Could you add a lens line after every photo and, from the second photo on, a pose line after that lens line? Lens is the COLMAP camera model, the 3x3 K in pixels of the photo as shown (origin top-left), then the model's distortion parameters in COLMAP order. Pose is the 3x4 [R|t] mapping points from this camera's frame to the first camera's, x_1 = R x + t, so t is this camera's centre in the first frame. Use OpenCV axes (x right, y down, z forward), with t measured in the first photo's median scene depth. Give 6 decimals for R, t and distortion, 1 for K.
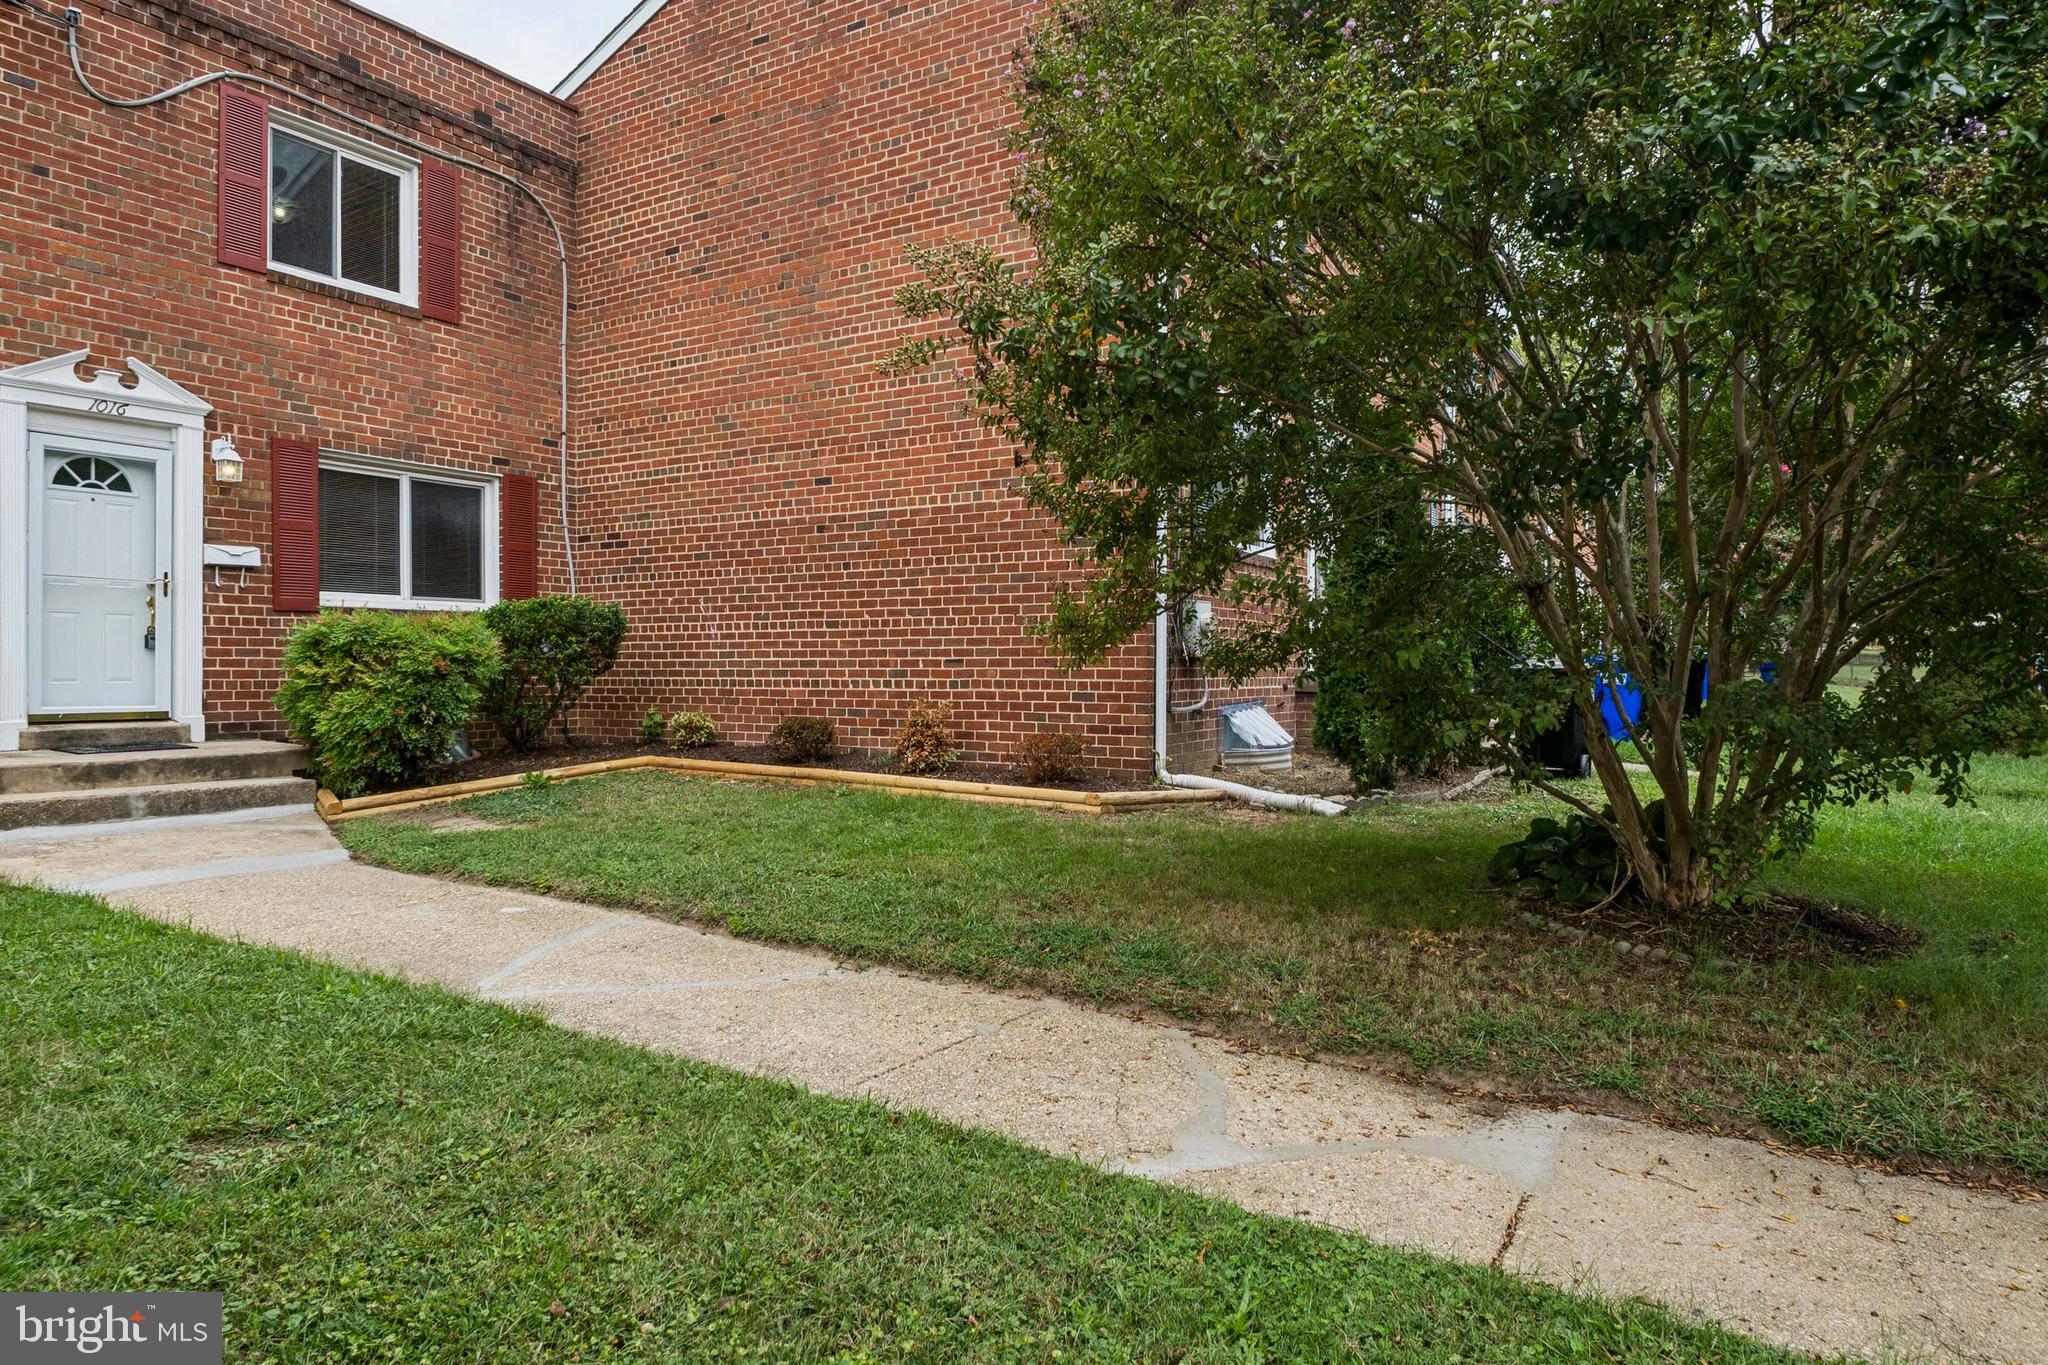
lens RADIAL K [[1247.8, 0, 1023.4], [0, 1247.8, 675.0], [0, 0, 1]] dist [-0.010196, -0.003530]
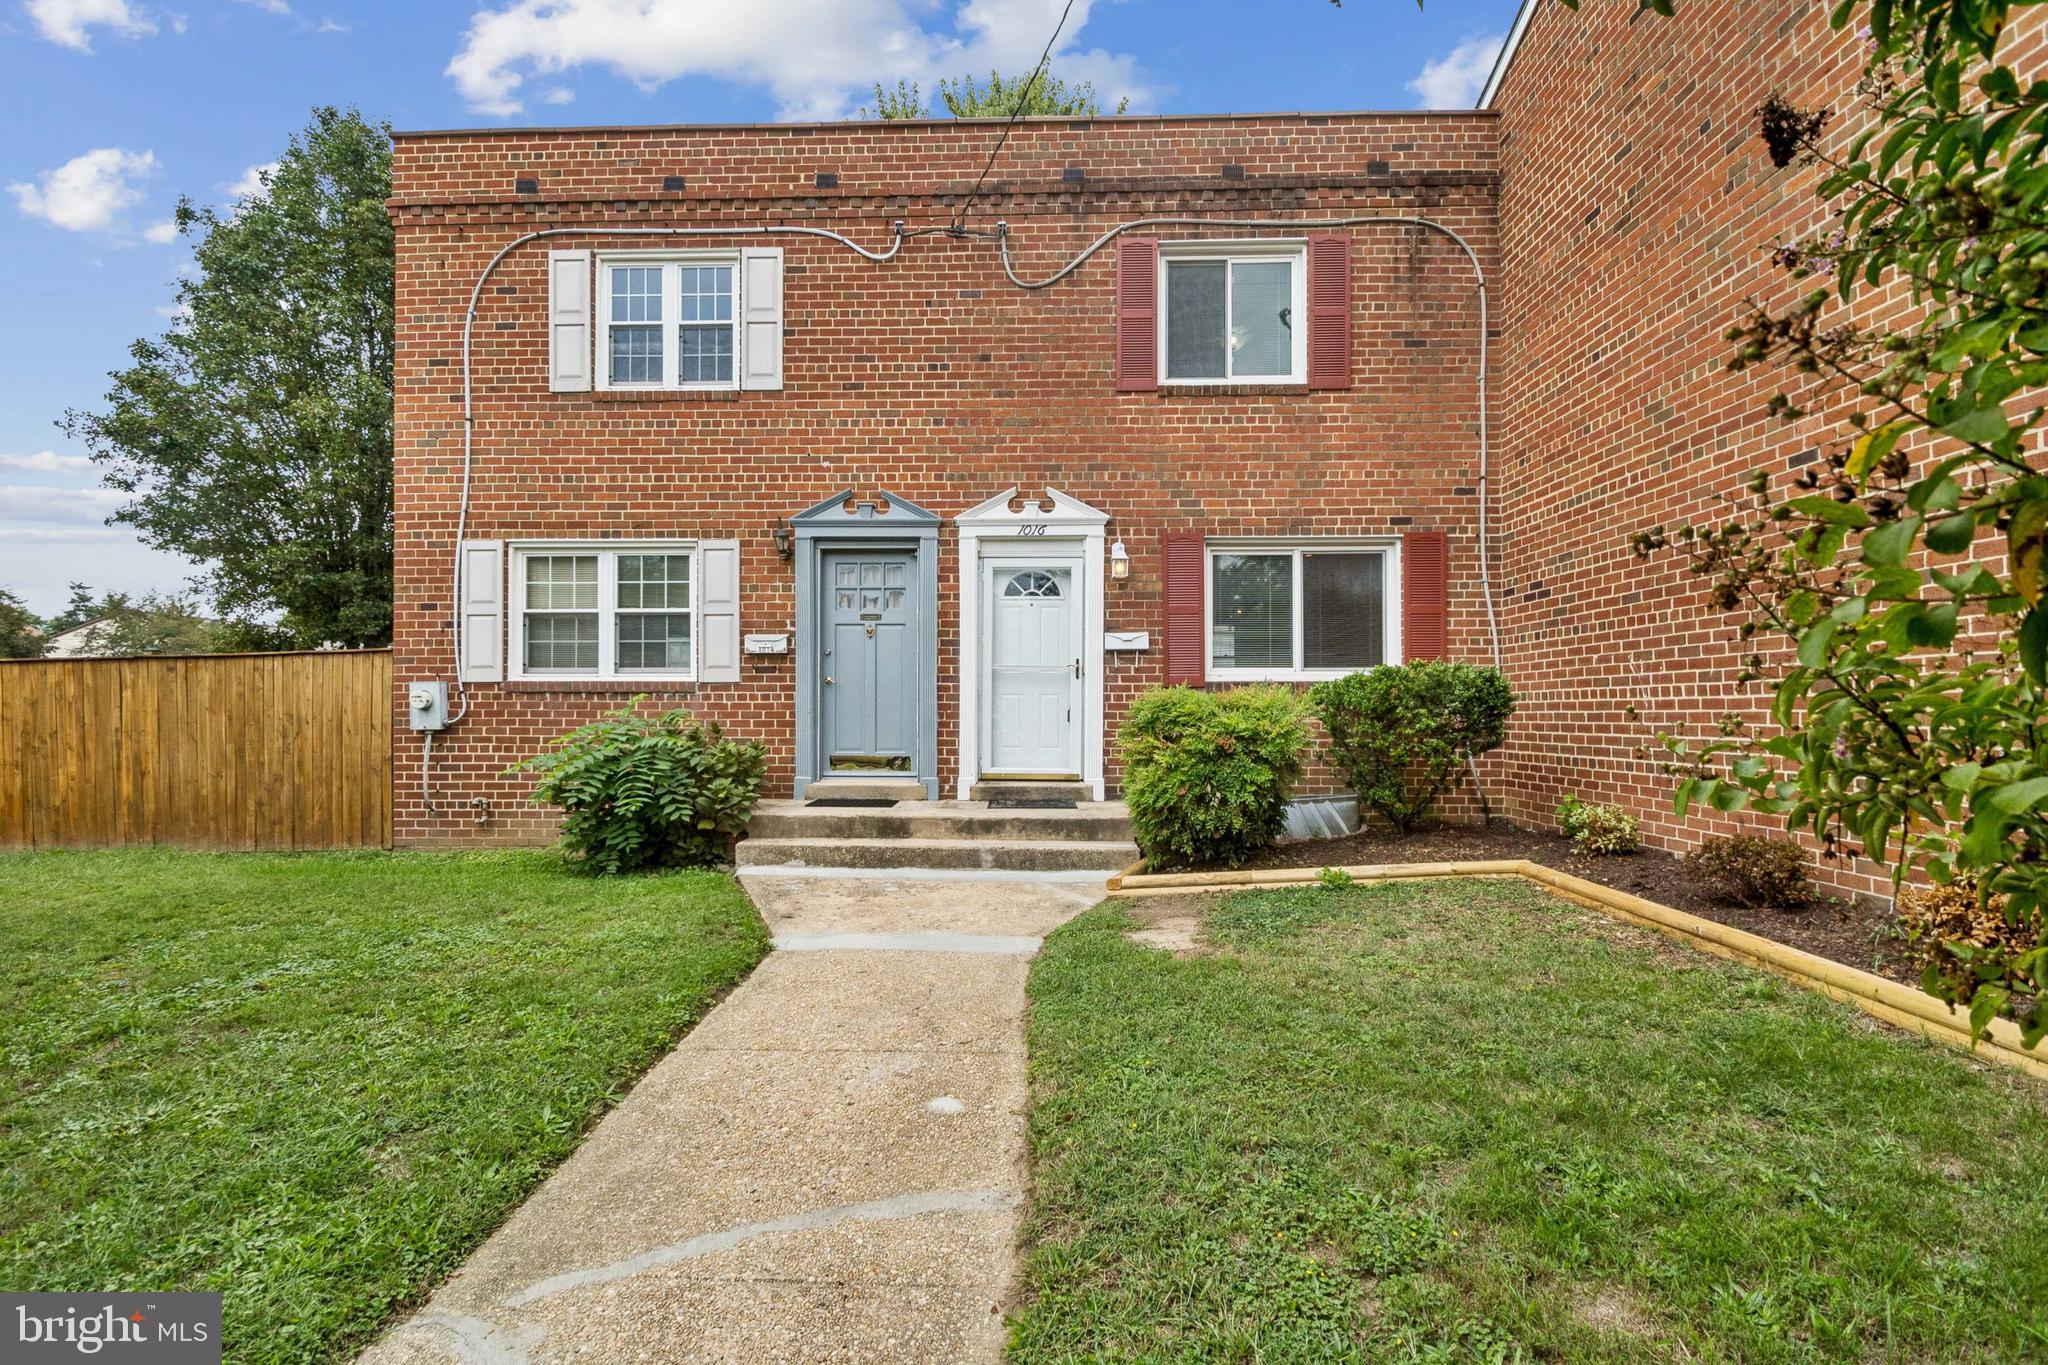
lens RADIAL K [[913.9, 0, 1025.5], [0, 913.9, 699.0], [0, 0, 1]] dist [0.006546, -0.005640]
pose [[0.480893, -0.009651, -0.876726, 0.052011], [-0.006854, 0.999867, -0.014766, -0.024456], [0.876753, 0.013110, 0.480763, 0.426278]]
